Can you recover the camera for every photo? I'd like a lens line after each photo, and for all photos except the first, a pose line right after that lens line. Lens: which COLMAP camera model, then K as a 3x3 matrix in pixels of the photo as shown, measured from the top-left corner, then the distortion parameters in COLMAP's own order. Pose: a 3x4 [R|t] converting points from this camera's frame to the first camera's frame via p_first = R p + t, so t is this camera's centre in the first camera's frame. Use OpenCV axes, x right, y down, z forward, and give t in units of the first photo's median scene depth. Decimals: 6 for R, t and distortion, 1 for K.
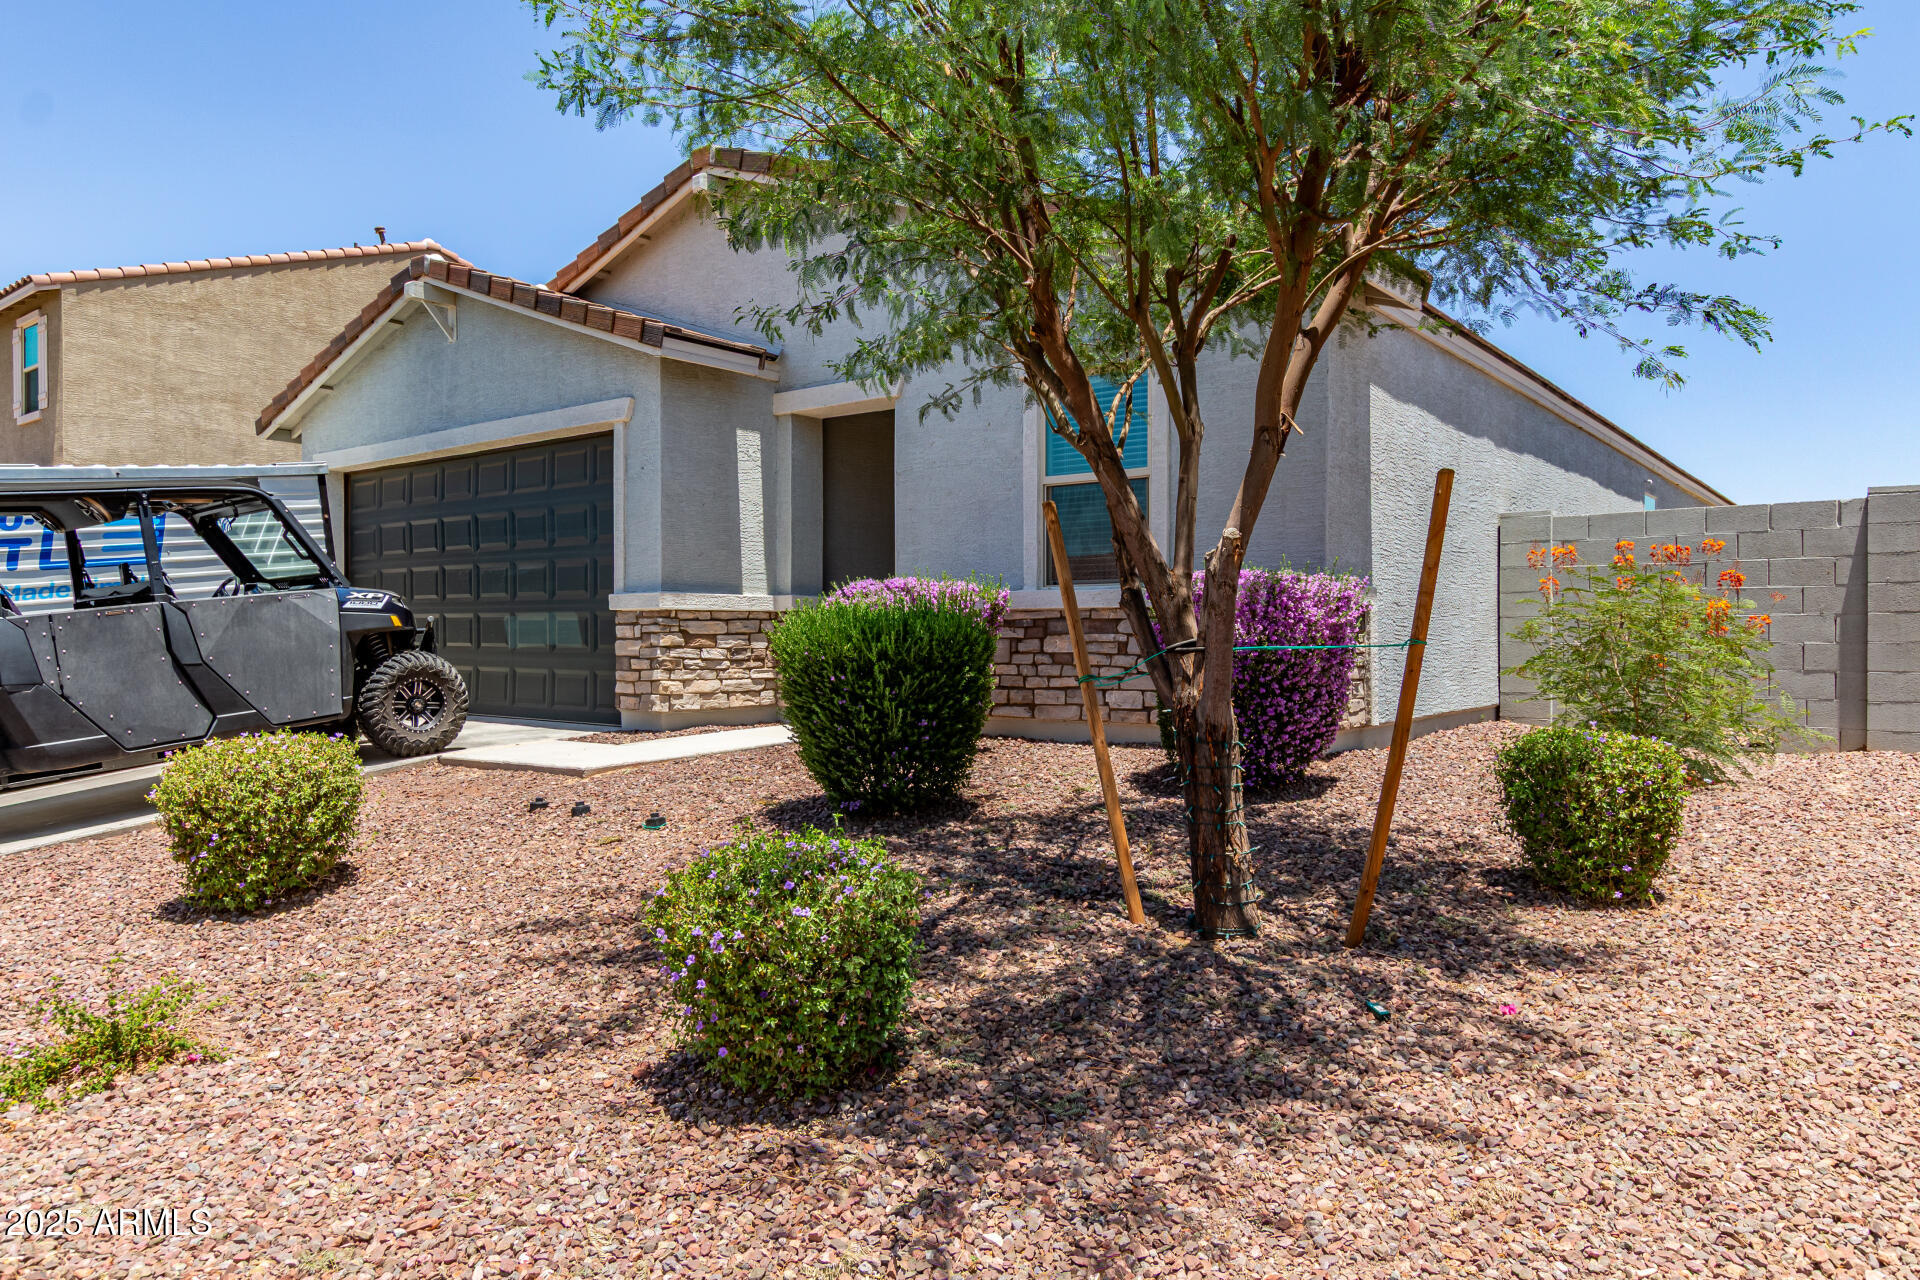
lens RADIAL K [[1237.8, 0, 955.1], [0, 1237.8, 630.0], [0, 0, 1]] dist [0.001373, 0.001372]
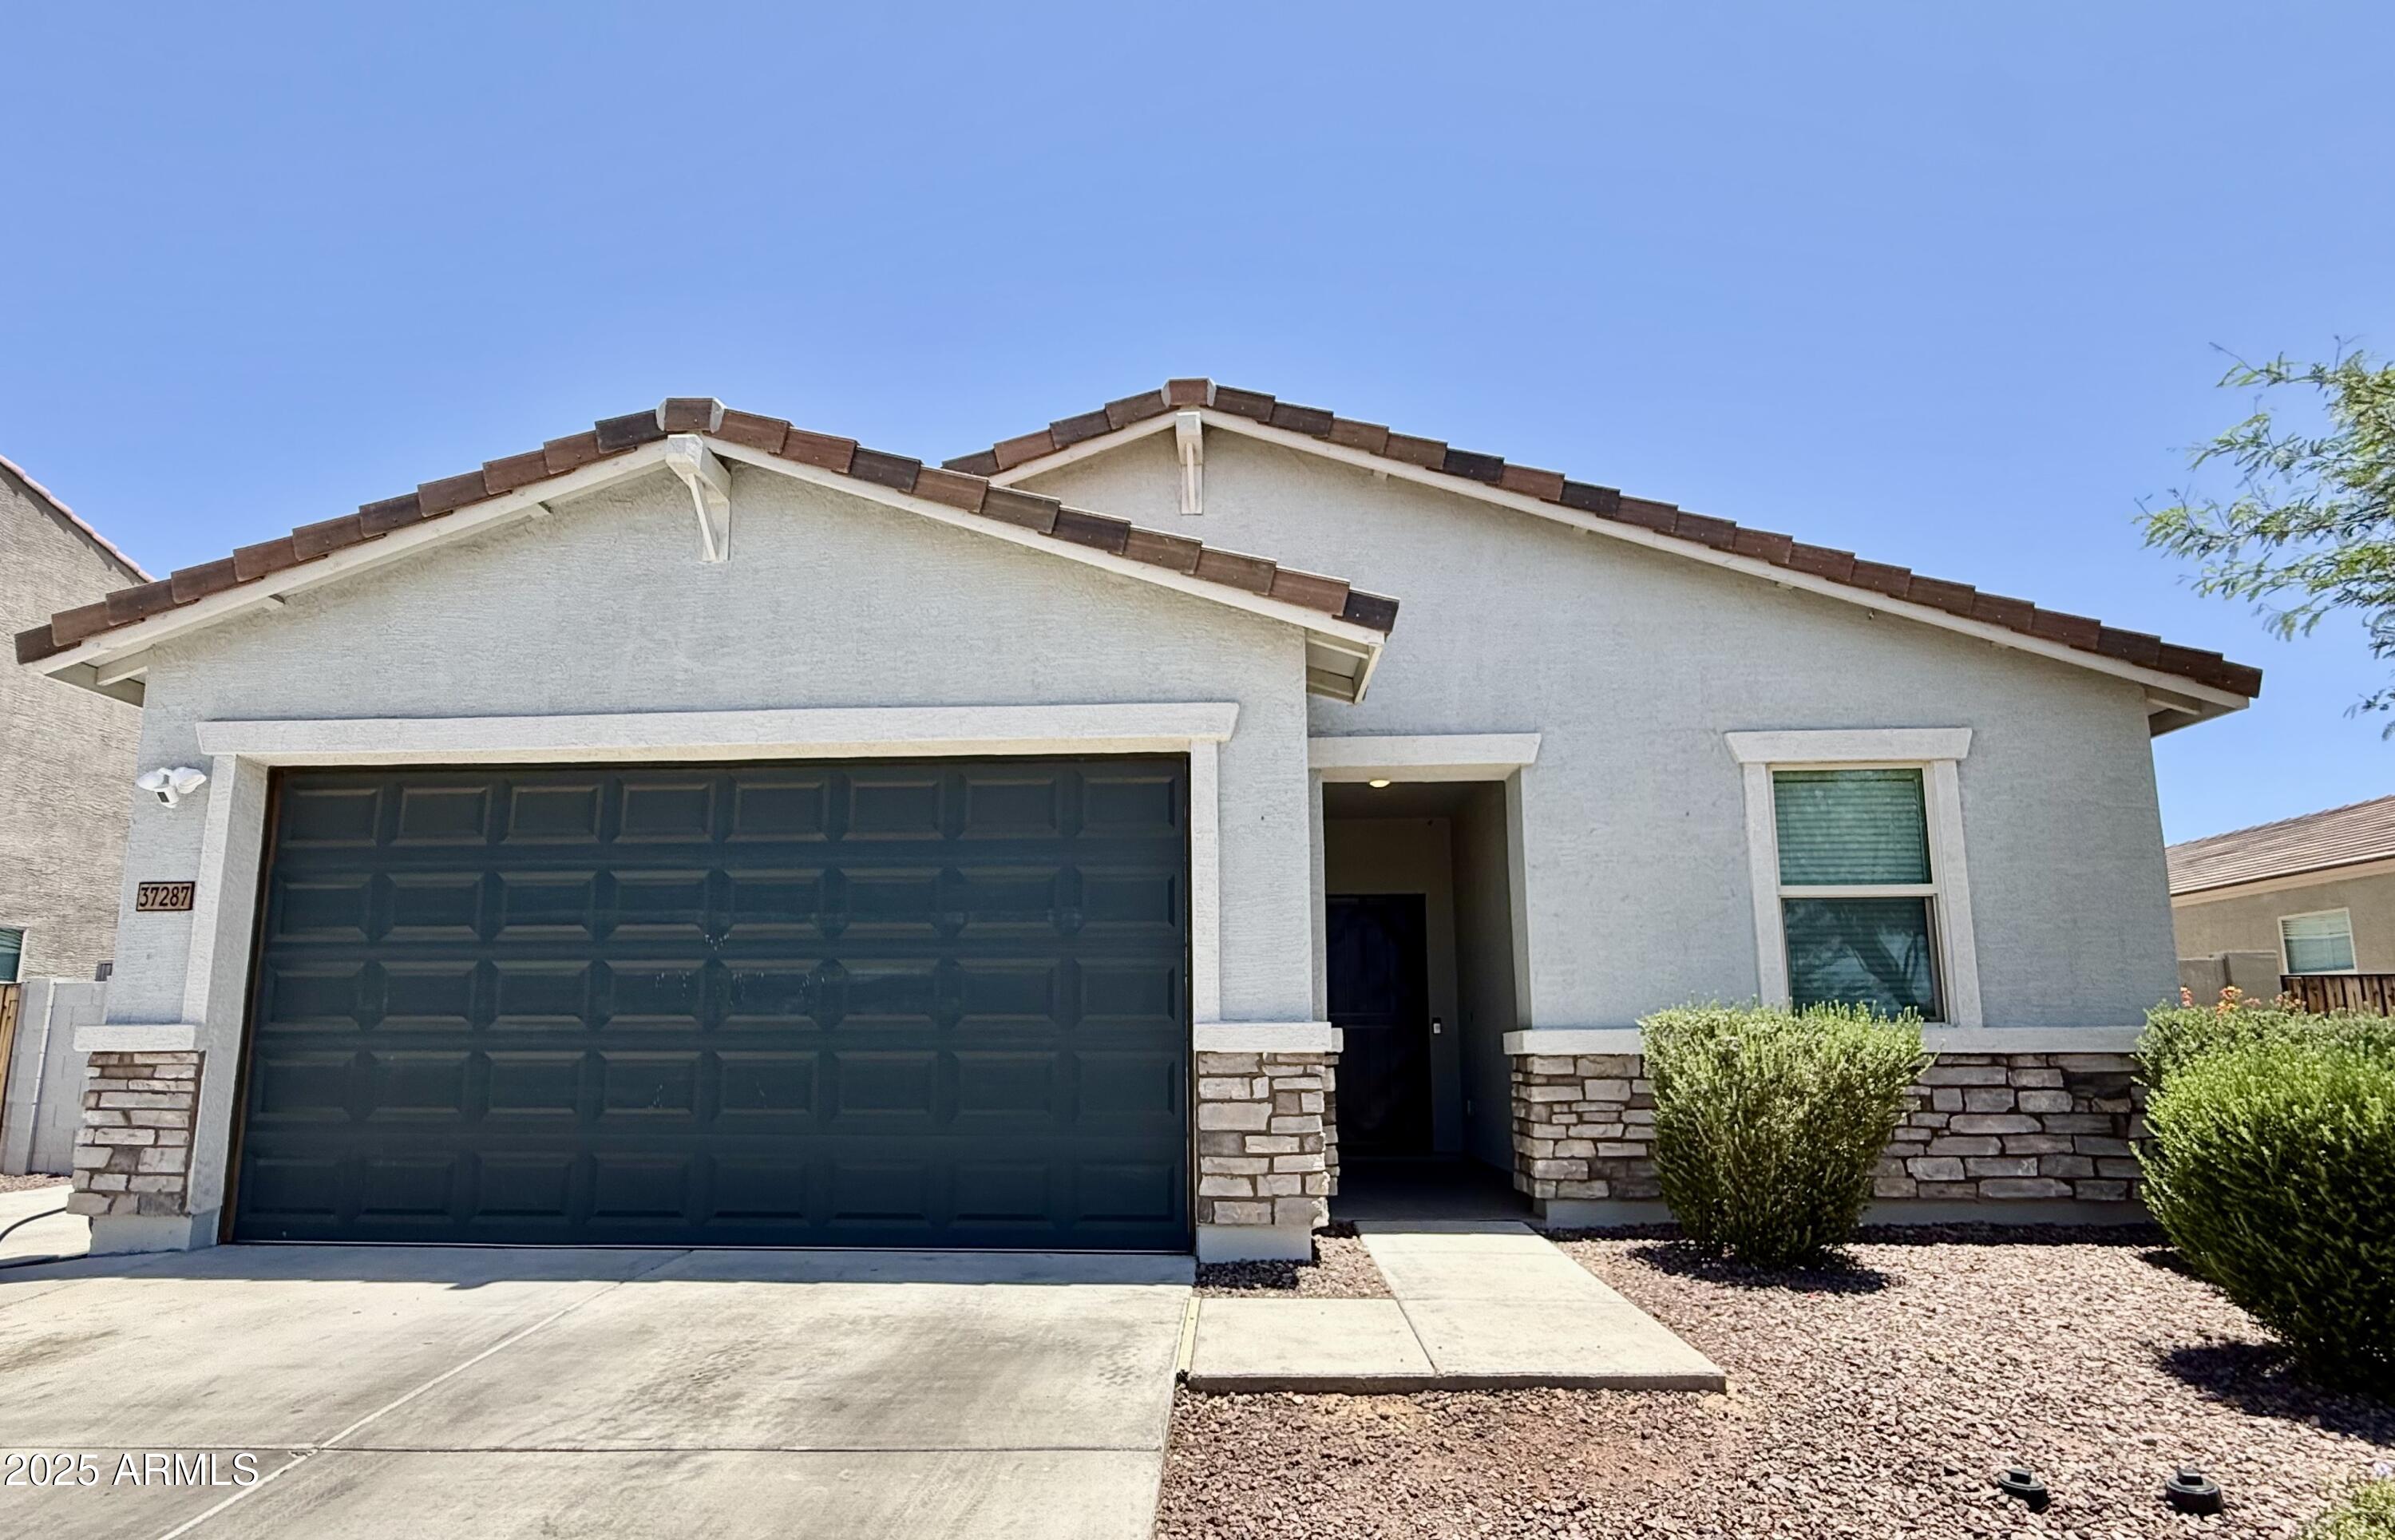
lens RADIAL K [[1143.0, 0, 1152.4], [0, 1143.0, 897.3], [0, 0, 1]] dist [0.001203, 0.000336]
pose [[0.825349, 0.077658, 0.559257, -0.603719], [0.001025, 0.990289, -0.139022, -0.013172], [-0.564622, 0.115315, 0.817254, 0.564654]]
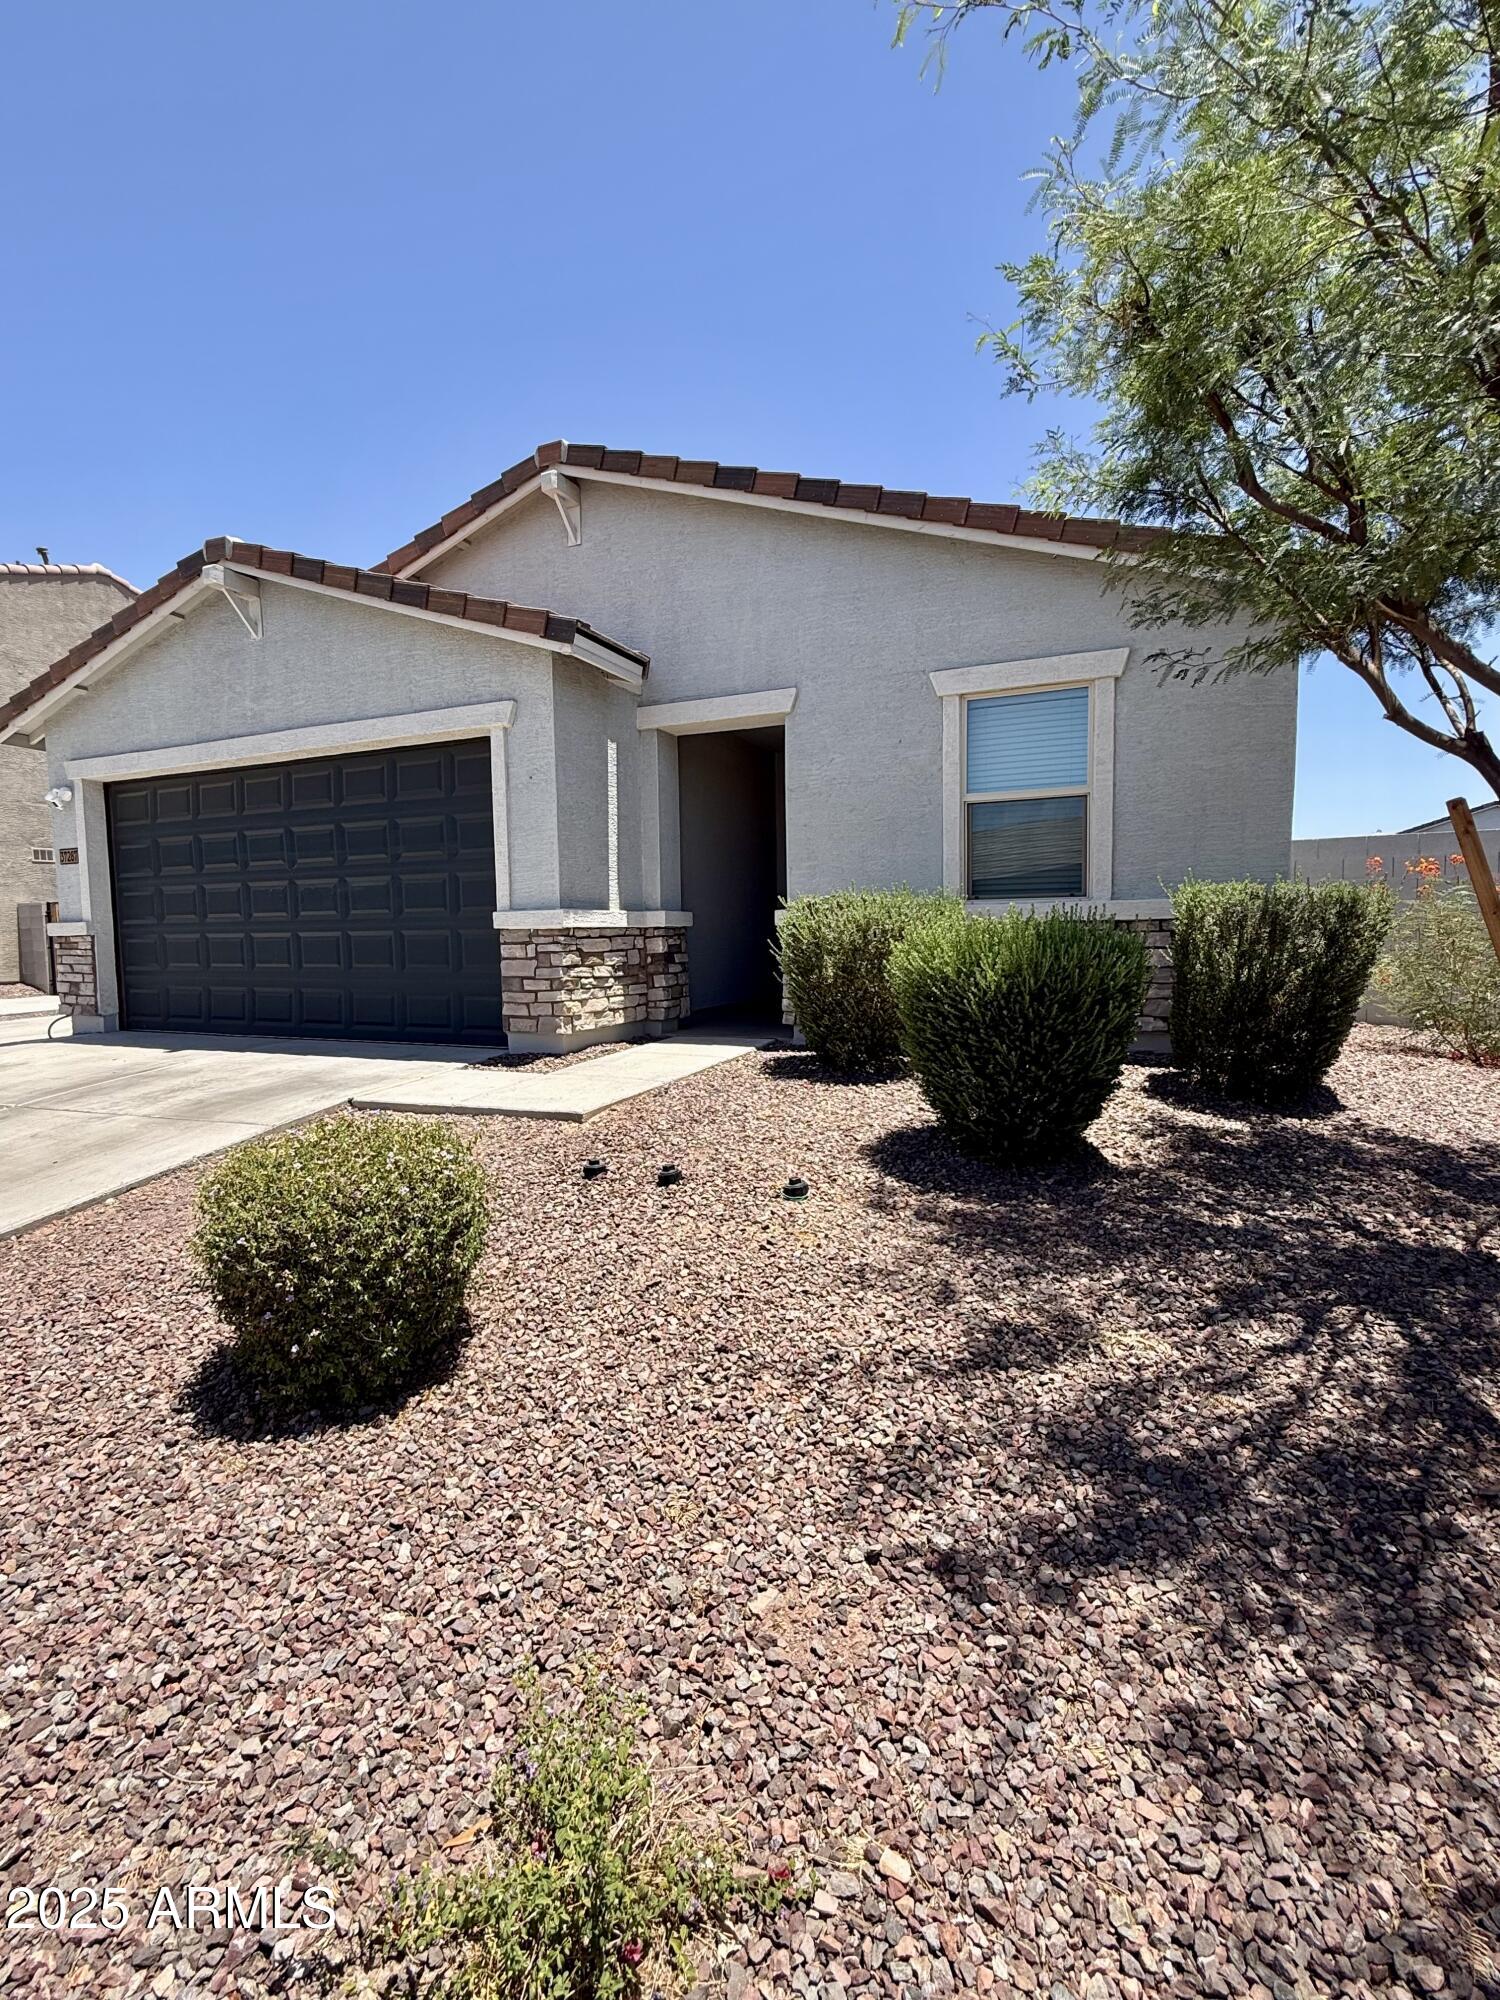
lens RADIAL K [[918.0, 0, 744.4], [0, 918.0, 1000.6], [0, 0, 1]] dist [0.000897, 0.000650]
pose [[0.968428, -0.033603, 0.247020, -0.269620], [0.015077, 0.996955, 0.076509, -0.012216], [-0.248839, -0.070369, 0.965985, 0.266365]]
